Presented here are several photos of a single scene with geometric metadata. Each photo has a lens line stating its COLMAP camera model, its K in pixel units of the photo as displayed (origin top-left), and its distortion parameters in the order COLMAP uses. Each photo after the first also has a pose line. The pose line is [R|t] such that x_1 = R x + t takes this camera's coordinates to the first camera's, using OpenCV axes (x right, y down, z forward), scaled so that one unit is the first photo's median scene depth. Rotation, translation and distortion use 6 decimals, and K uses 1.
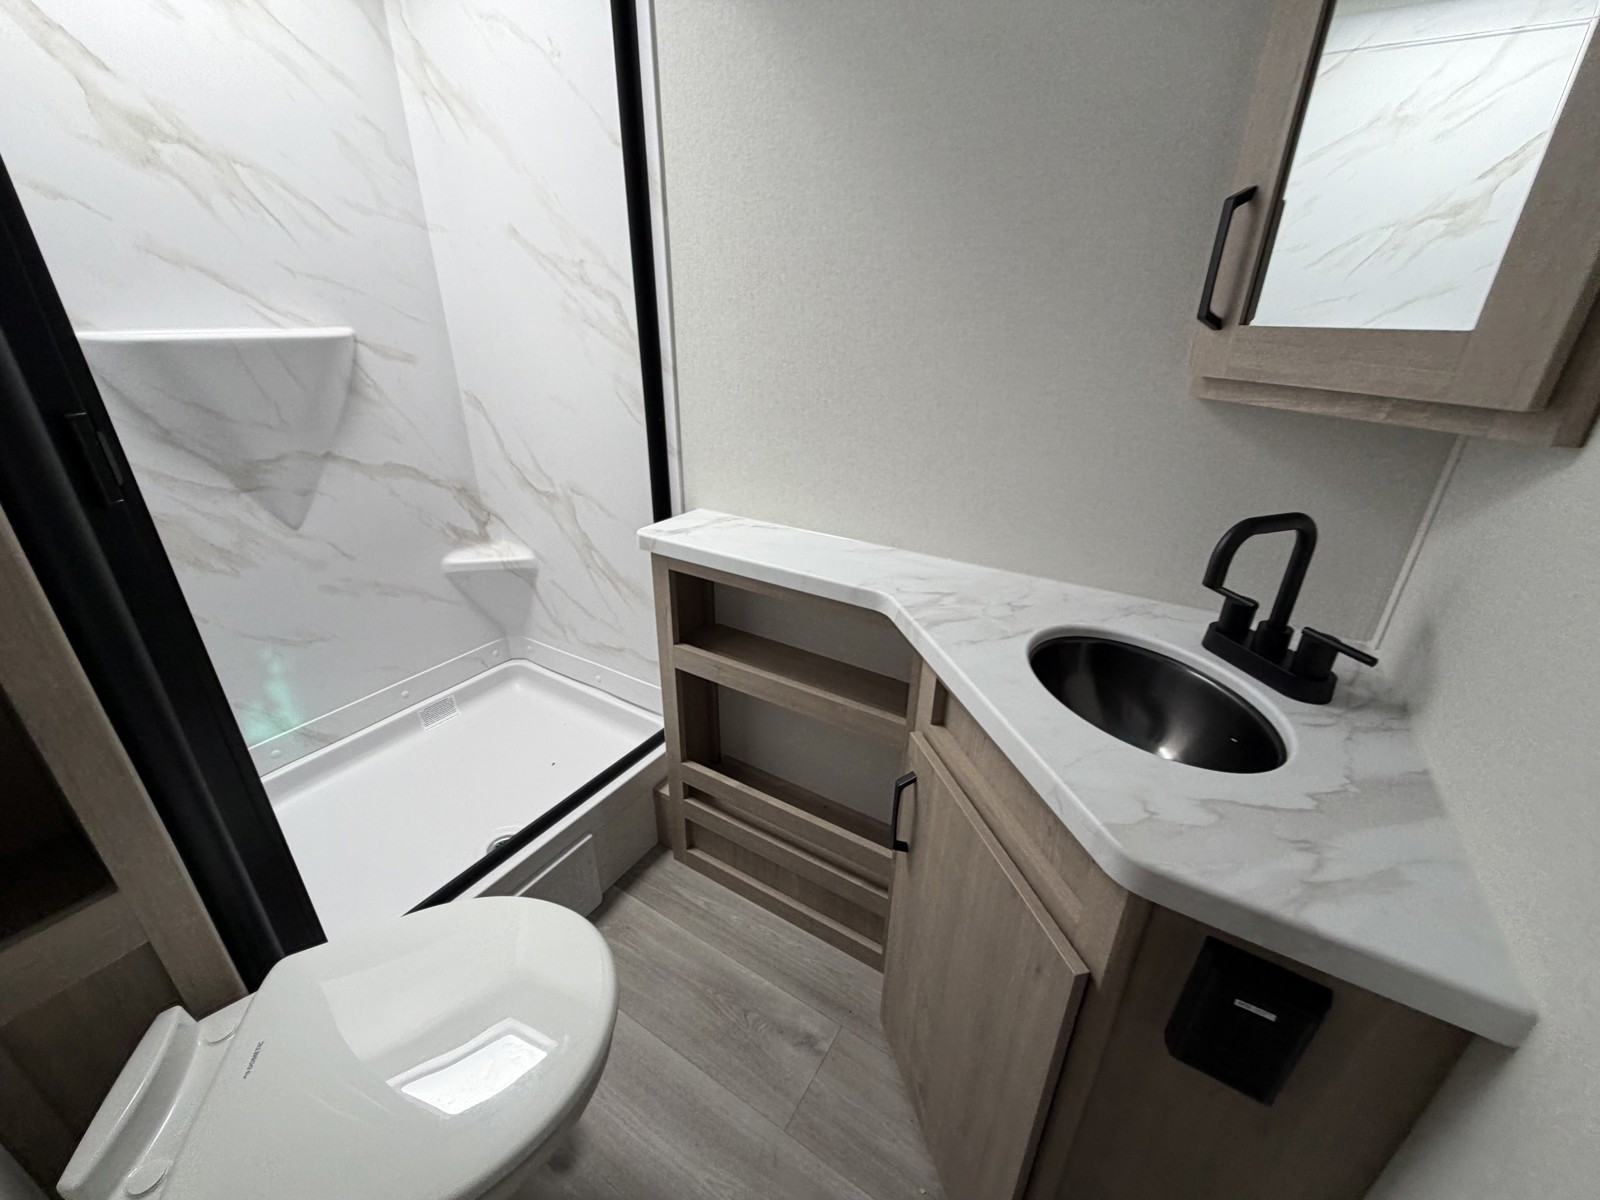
lens RADIAL K [[638.8, 0, 798.5], [0, 638.8, 599.8], [0, 0, 1]] dist [-0.000687, 0.000559]
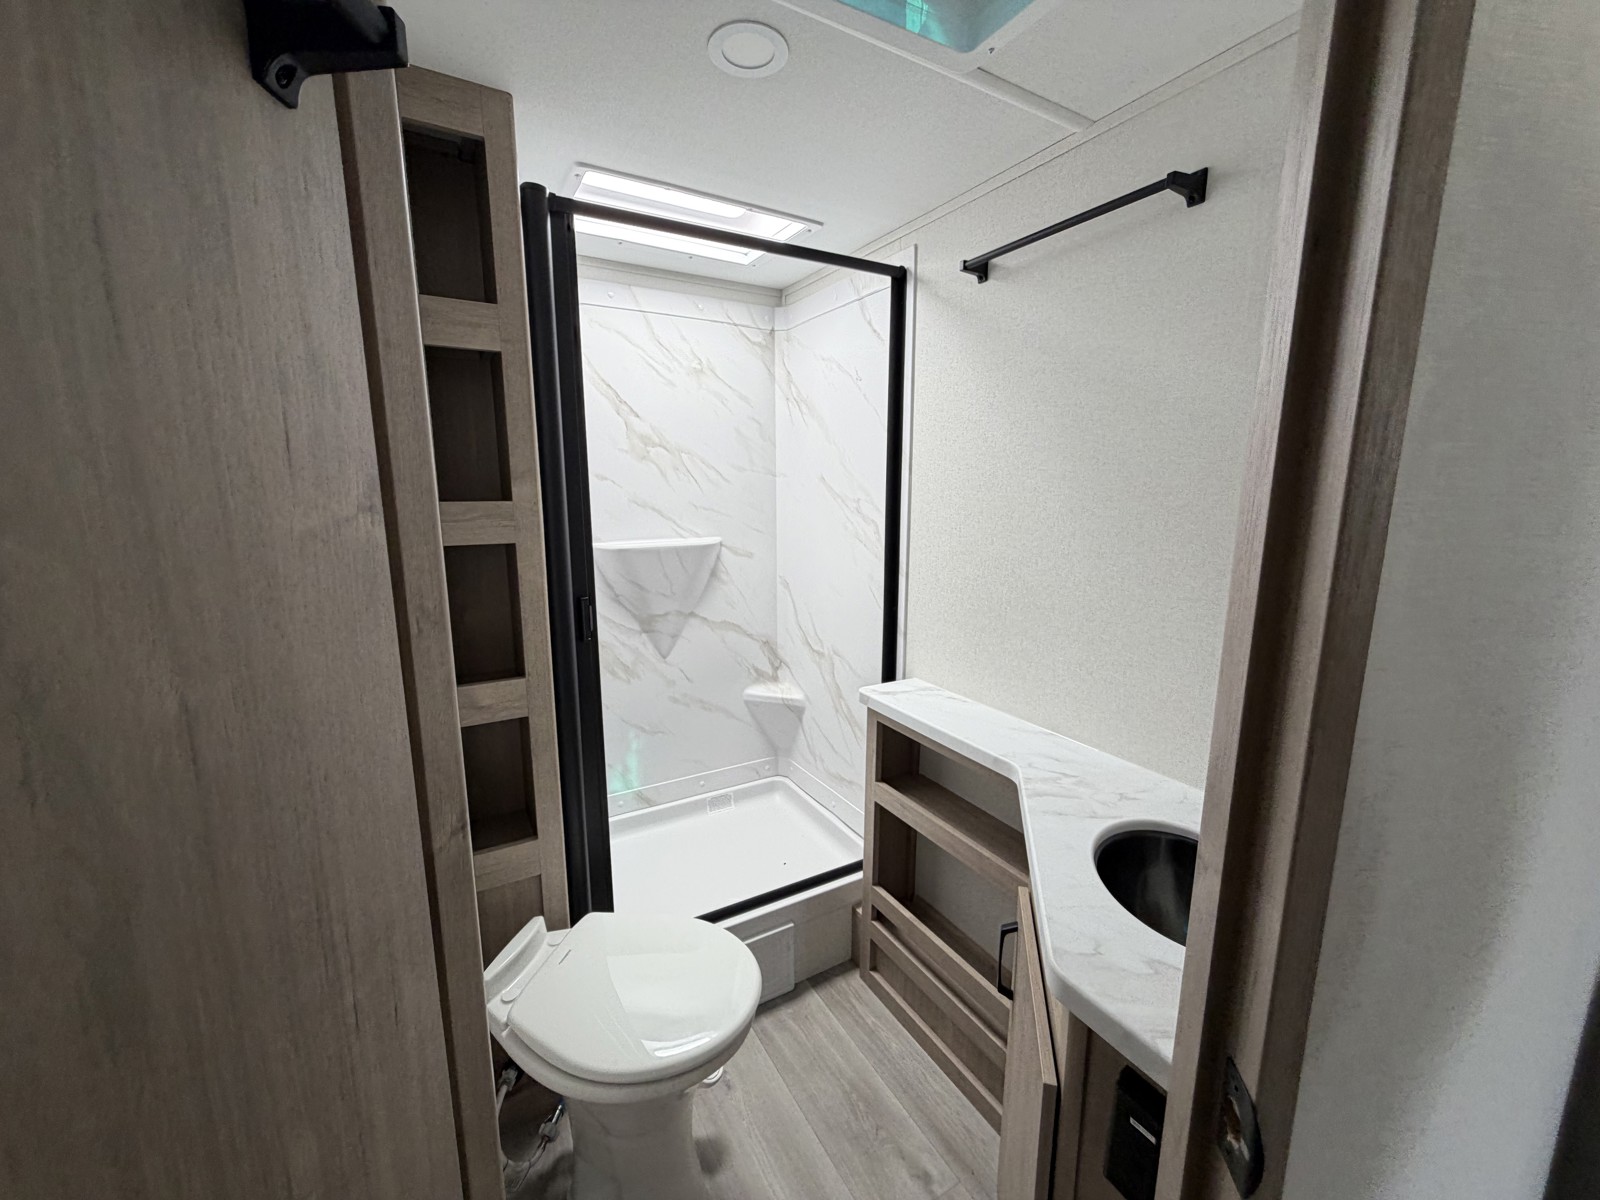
lens RADIAL K [[638.8, 0, 798.5], [0, 638.8, 599.8], [0, 0, 1]] dist [-0.000687, 0.000559]
pose [[0.878263, 0.068540, -0.473240, 0.233728], [-0.182589, 0.962752, -0.199421, 0.003779], [0.441945, 0.261553, 0.858065, -0.236876]]
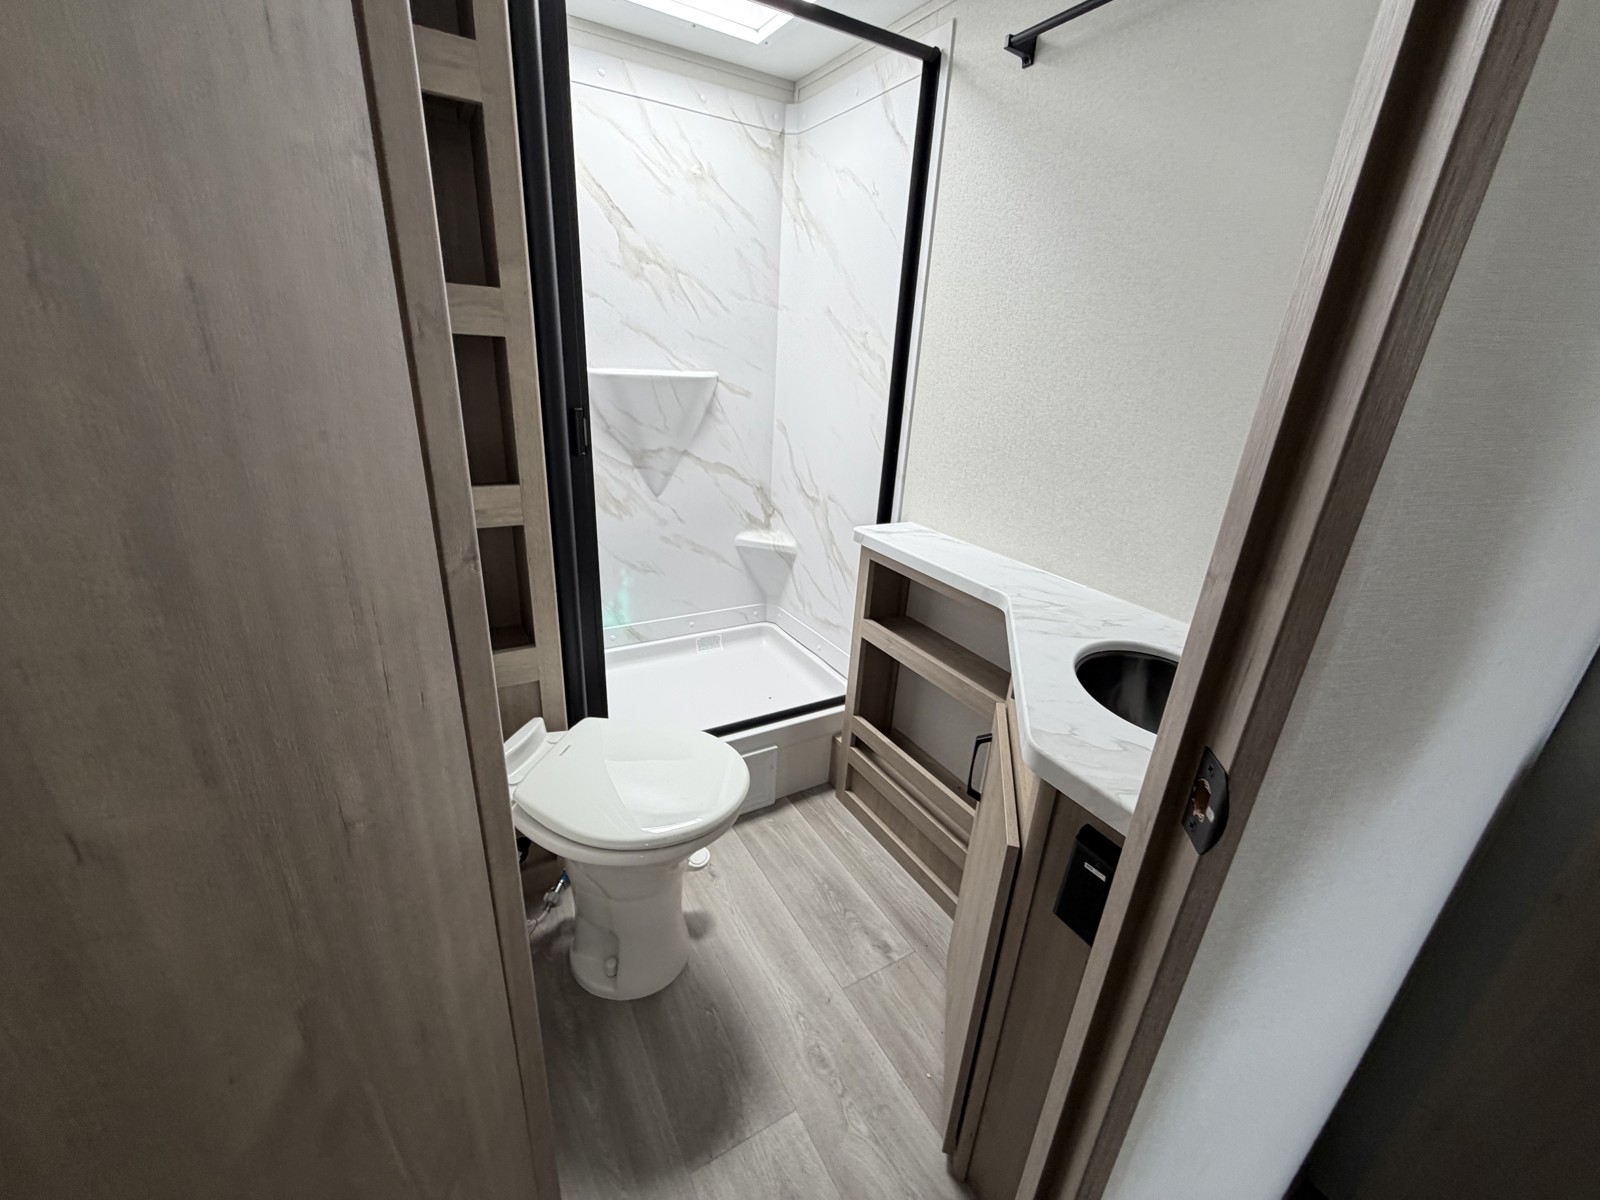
lens RADIAL K [[638.8, 0, 798.5], [0, 638.8, 599.8], [0, 0, 1]] dist [-0.000687, 0.000559]
pose [[0.881461, 0.199481, -0.428059, 0.225664], [-0.230036, 0.972971, -0.020275, 0.085942], [0.412444, 0.116340, 0.903524, -0.224752]]
